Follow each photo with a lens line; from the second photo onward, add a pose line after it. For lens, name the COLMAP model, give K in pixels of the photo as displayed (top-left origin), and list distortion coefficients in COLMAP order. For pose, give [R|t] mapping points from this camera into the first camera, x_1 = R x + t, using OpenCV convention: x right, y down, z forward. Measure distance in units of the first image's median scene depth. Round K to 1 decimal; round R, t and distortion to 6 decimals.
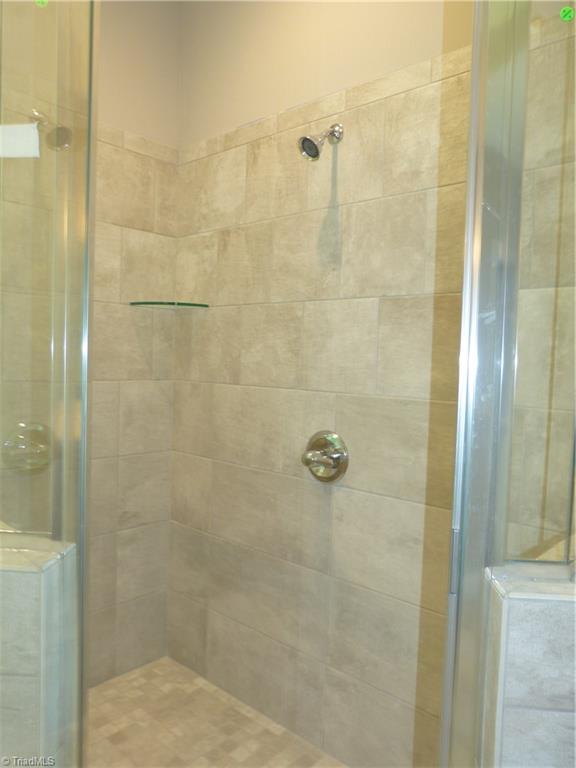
lens RADIAL K [[573.5, 0, 281.0], [0, 573.5, 381.9], [0, 0, 1]] dist [-0.038686, 0.031831]
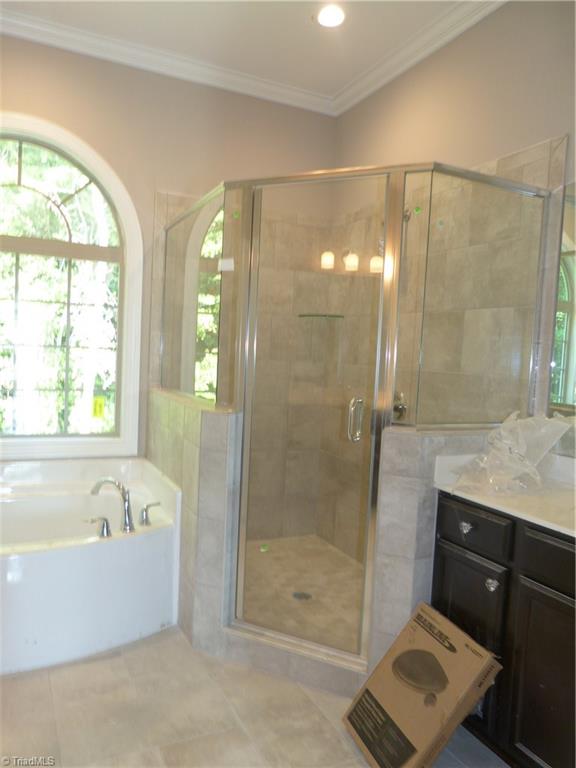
lens RADIAL K [[573.5, 0, 281.0], [0, 573.5, 381.9], [0, 0, 1]] dist [-0.038686, 0.031831]
pose [[0.925974, 0.033365, -0.376111, 0.326119], [-0.033944, 0.999411, 0.005091, 0.050728], [0.376059, 0.008052, 0.926561, -0.573783]]
